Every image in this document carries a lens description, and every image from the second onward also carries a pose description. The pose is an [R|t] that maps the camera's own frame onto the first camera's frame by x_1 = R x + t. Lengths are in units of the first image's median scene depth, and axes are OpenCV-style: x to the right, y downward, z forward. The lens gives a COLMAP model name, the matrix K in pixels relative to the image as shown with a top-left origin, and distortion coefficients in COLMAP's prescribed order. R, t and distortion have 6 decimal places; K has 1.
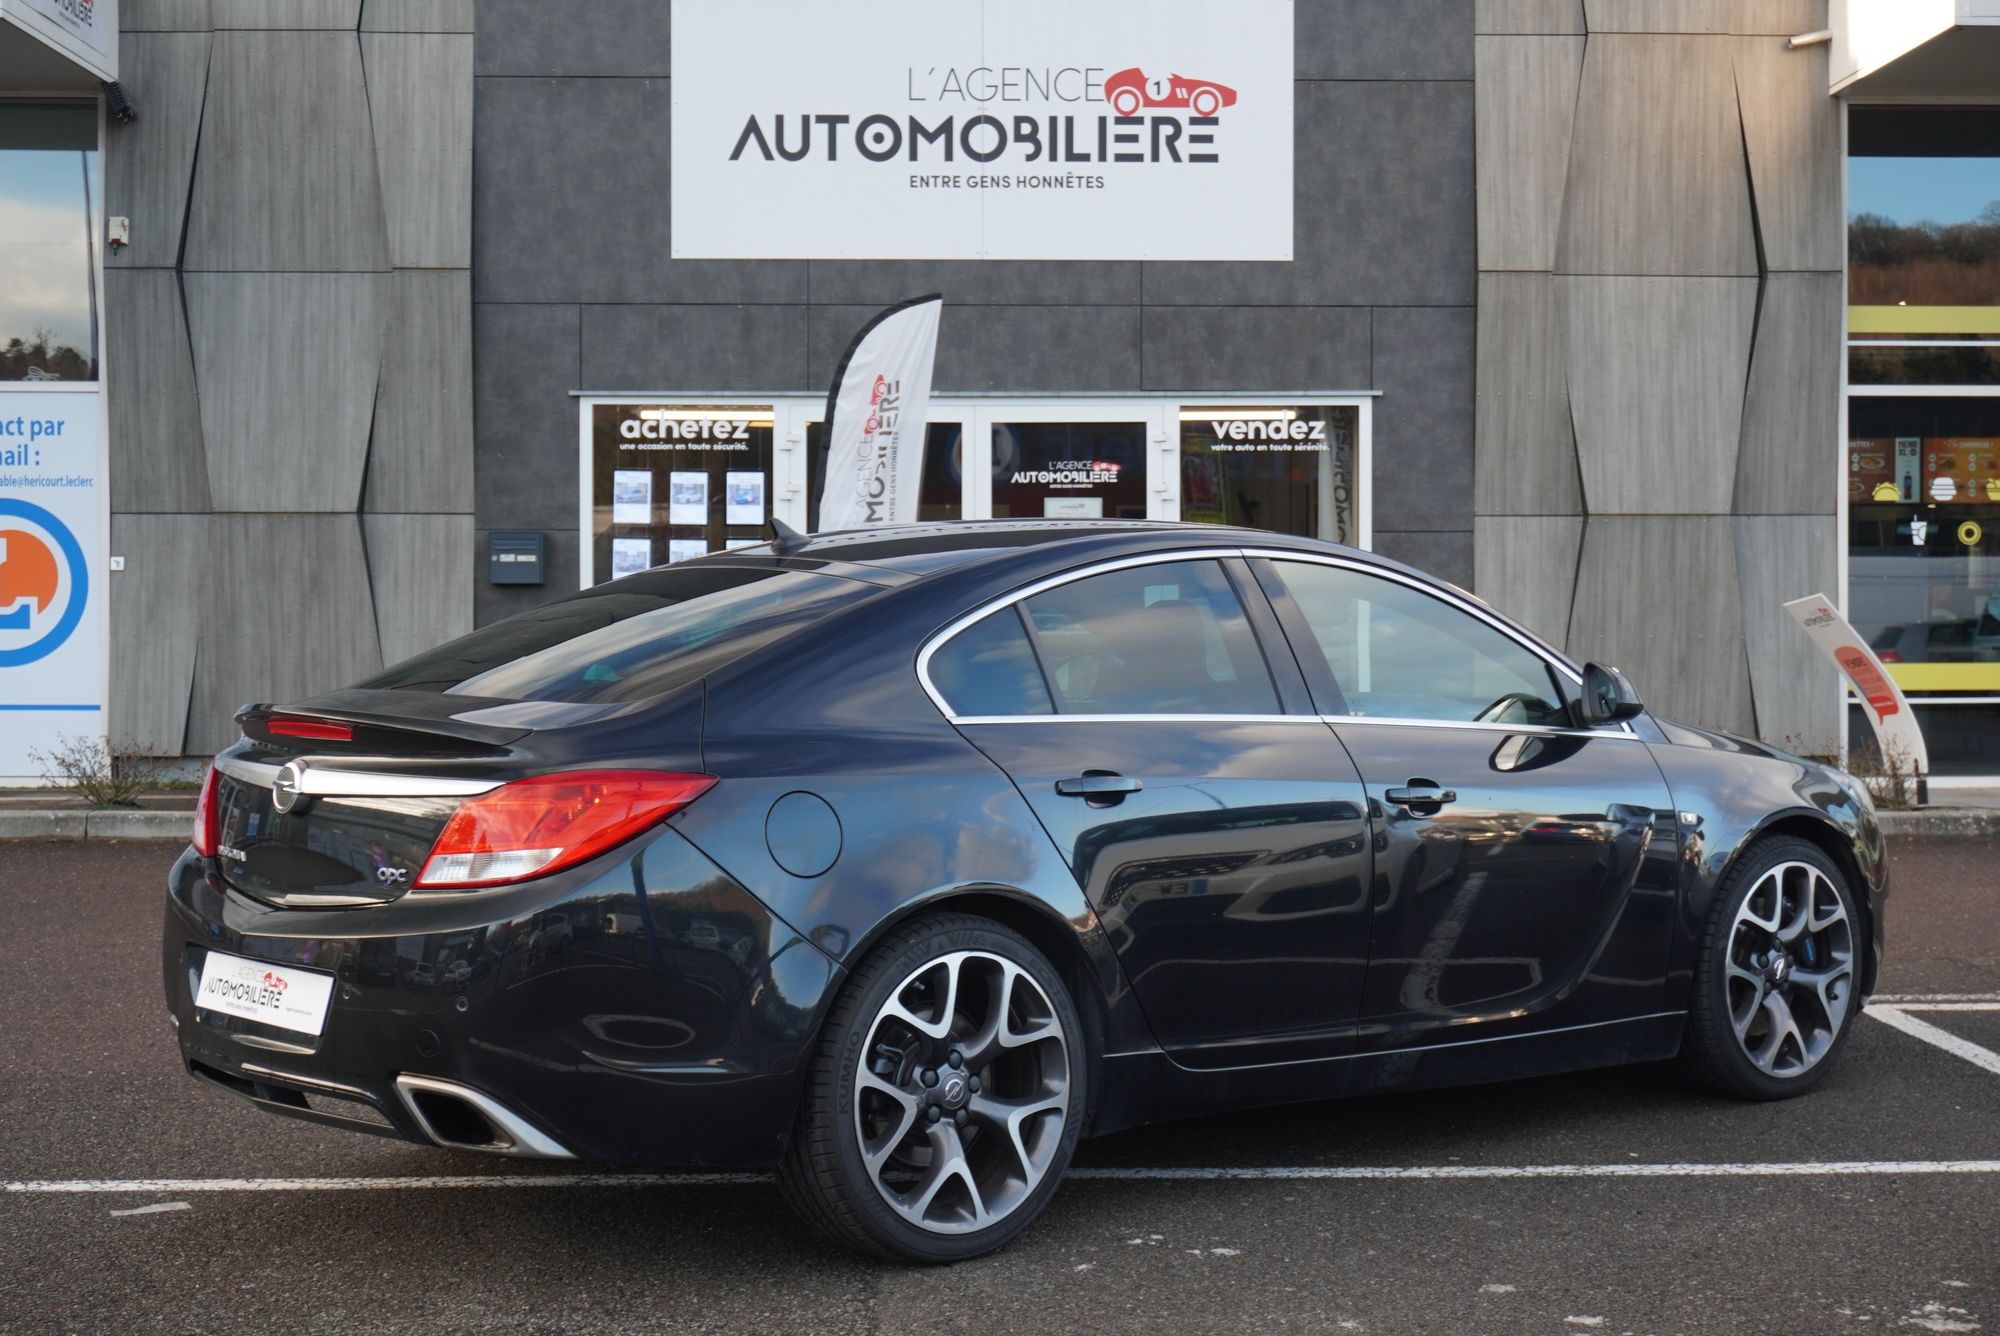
lens RADIAL K [[2963.2, 0, 1000.0], [0, 2963.2, 668.0], [0, 0, 1]] dist [0.005900, 0.070915]
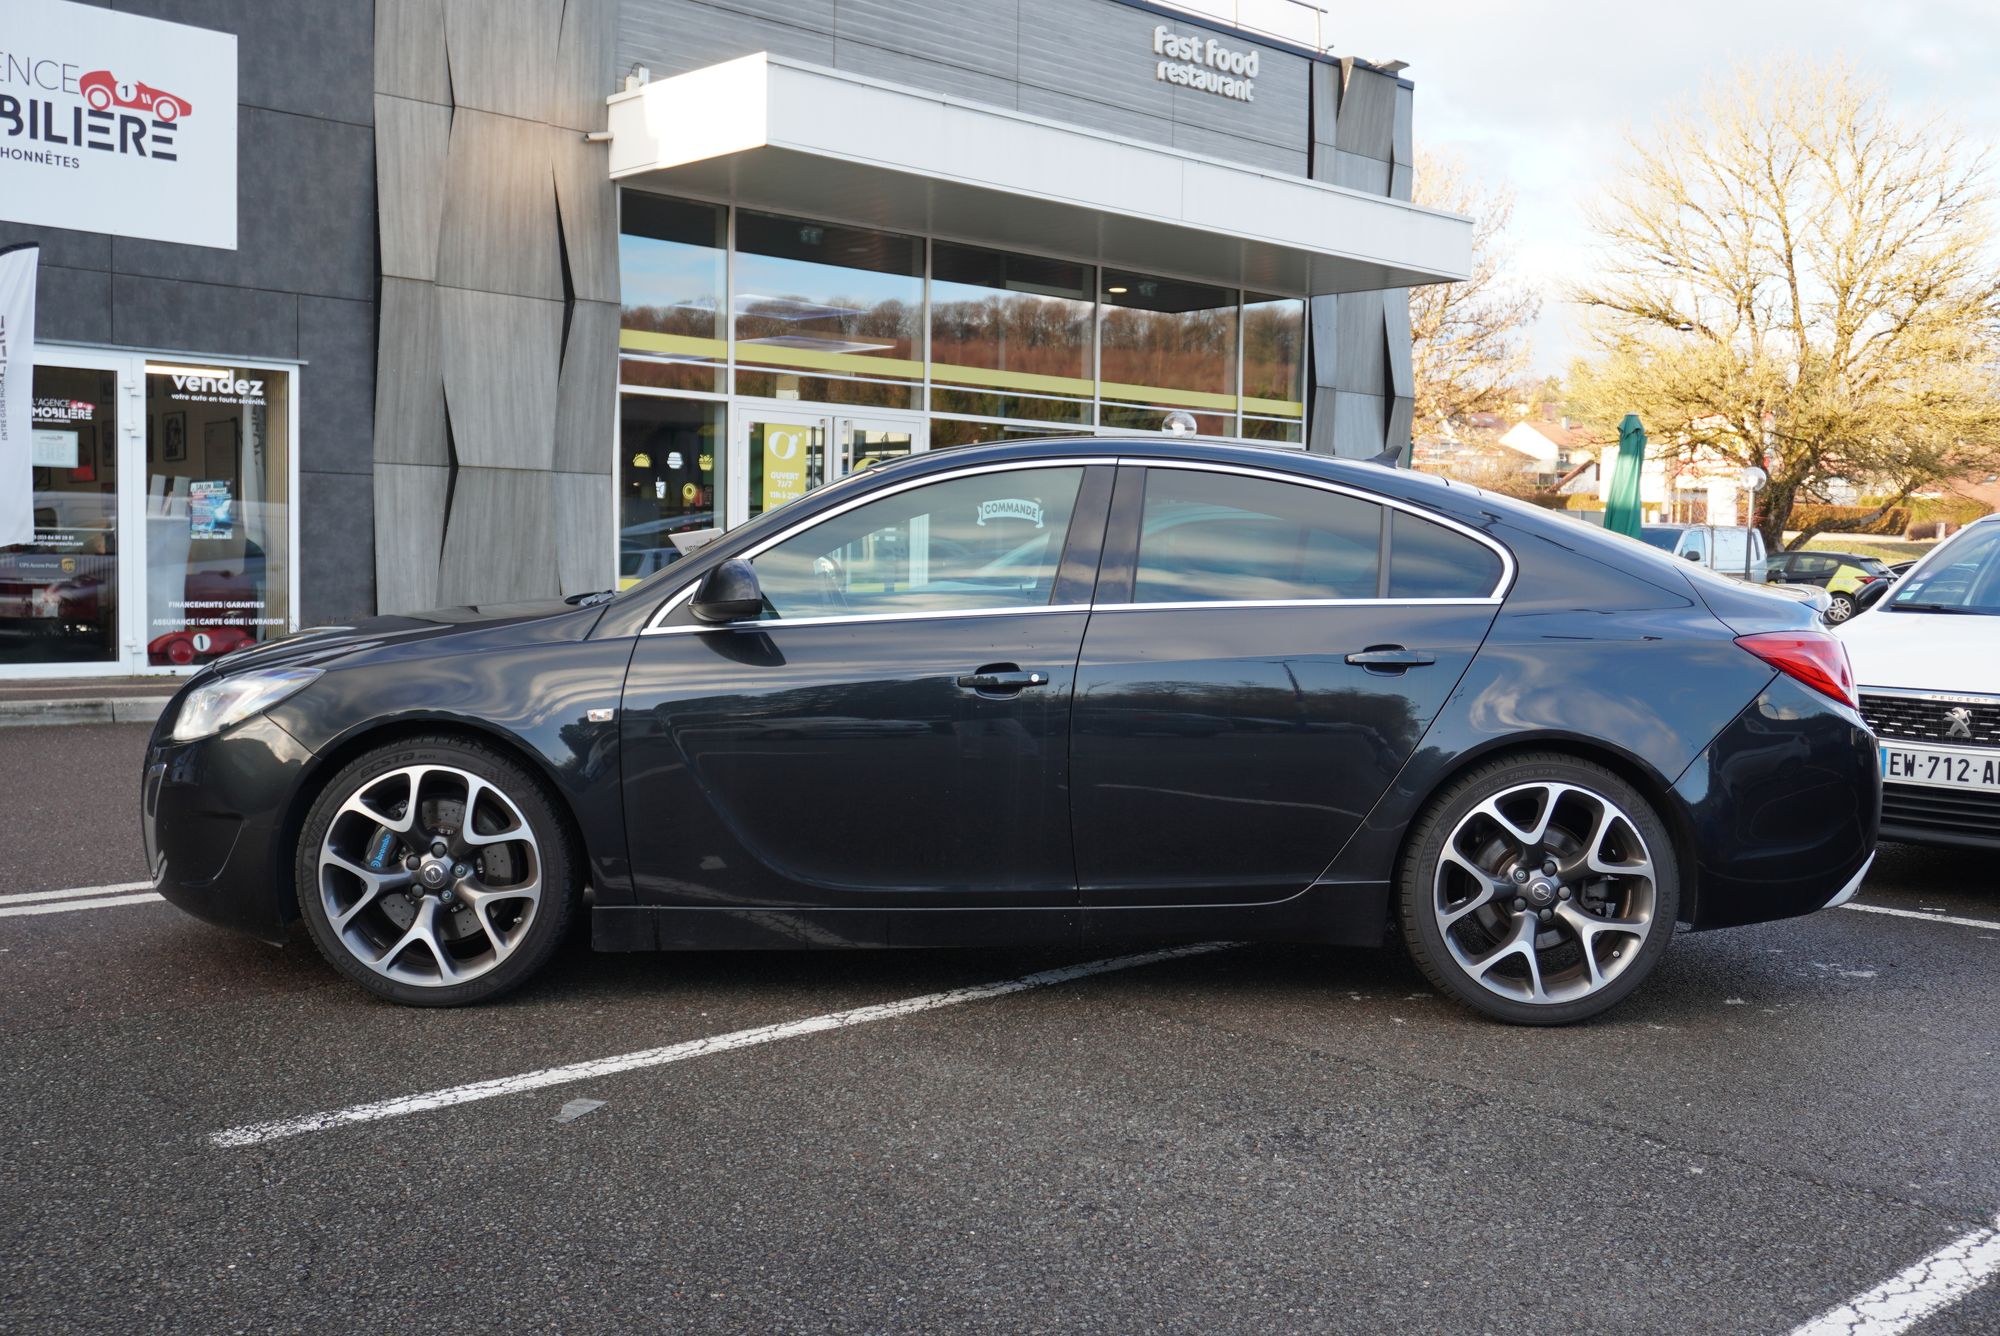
lens RADIAL K [[1983.8, 0, 1006.7], [0, 1983.8, 665.6], [0, 0, 1]] dist [-0.005059, 0.002847]
pose [[0.737292, -0.019973, 0.675279, -0.228054], [-0.004470, 0.999397, 0.034440, 0.006749], [-0.675560, -0.028411, 0.736758, 0.164246]]
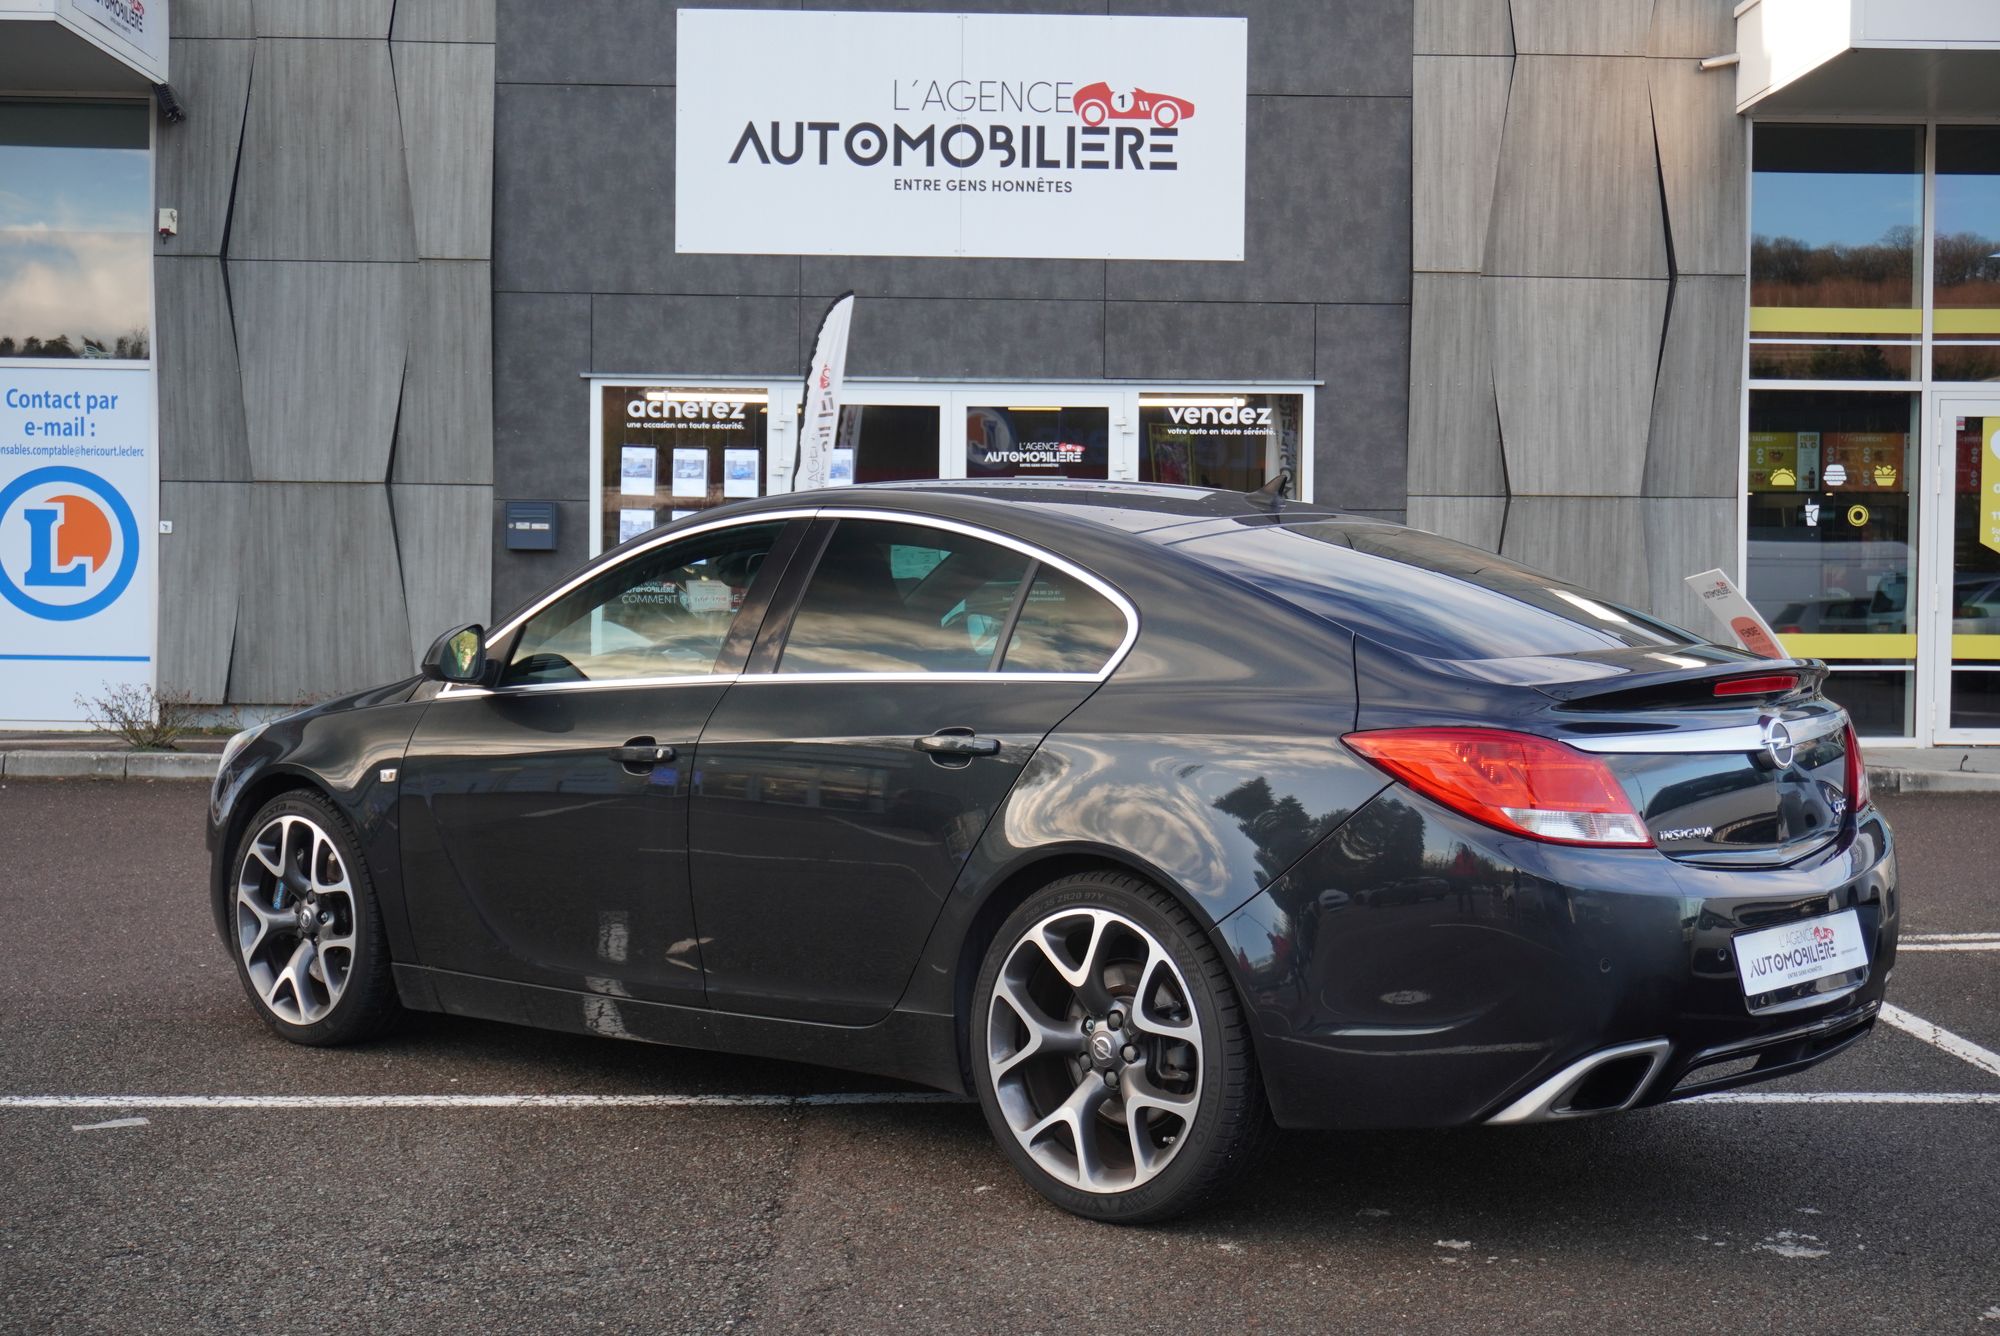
lens RADIAL K [[2643.3, 0, 1017.9], [0, 2643.3, 676.6], [0, 0, 1]] dist [0.030964, -0.004766]
pose [[0.999941, 0.009423, 0.005386, 0.011547], [-0.009503, 0.999842, 0.015029, 0.002167], [-0.005244, -0.015079, 0.999873, 0.021411]]
